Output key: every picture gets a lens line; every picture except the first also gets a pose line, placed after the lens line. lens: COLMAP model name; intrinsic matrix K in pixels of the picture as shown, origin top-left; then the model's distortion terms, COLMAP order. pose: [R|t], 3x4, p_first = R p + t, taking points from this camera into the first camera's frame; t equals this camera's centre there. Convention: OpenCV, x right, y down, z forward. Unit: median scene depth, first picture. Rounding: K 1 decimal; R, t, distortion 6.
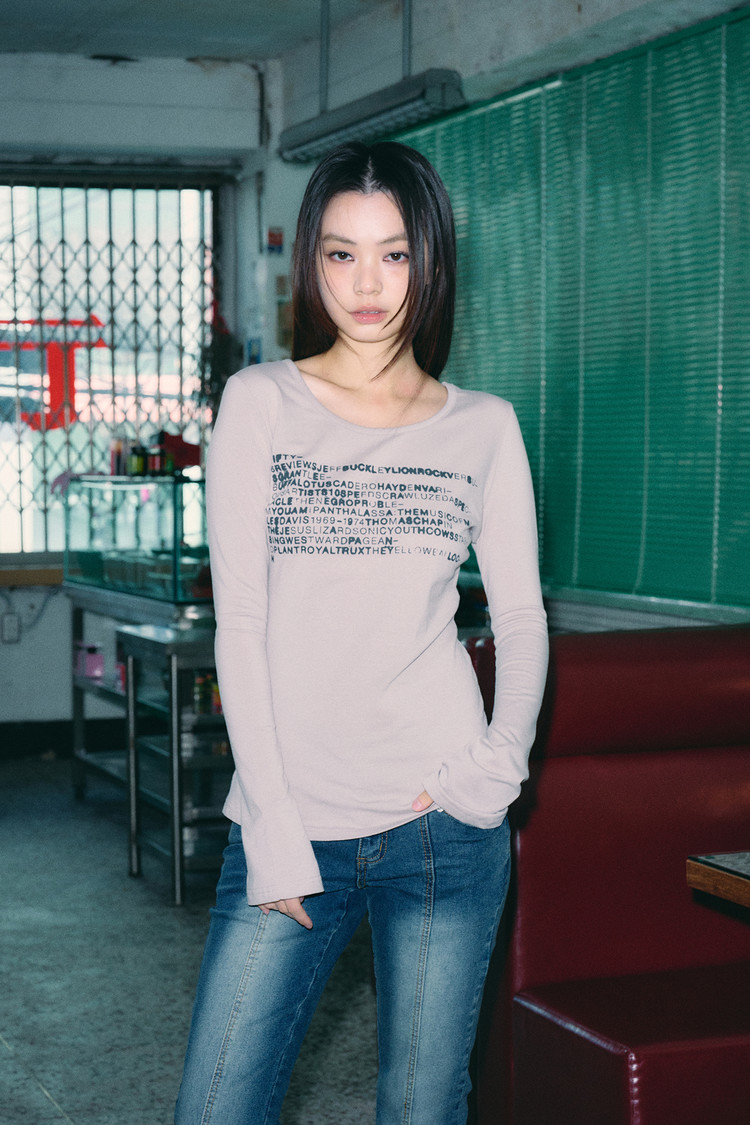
lens RADIAL K [[2284.7, 0, 367.2], [0, 2284.7, 531.6], [0, 0, 1]] dist [0.019098, 0.012879]
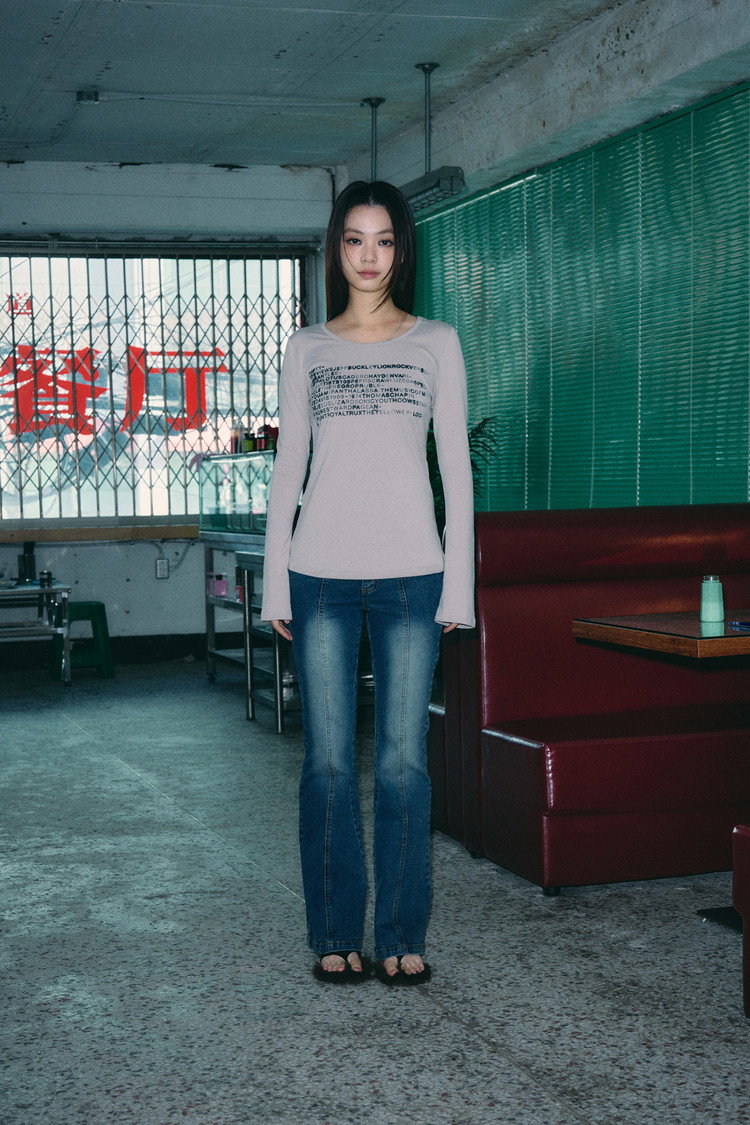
lens RADIAL K [[1804.0, 0, 364.9], [0, 1804.0, 567.3], [0, 0, 1]] dist [-0.002776, 0.048484]
pose [[0.999251, -0.009997, -0.037396, 0.013176], [0.010429, 0.999881, 0.011361, 0.031809], [0.037278, -0.011742, 0.999236, -0.126705]]
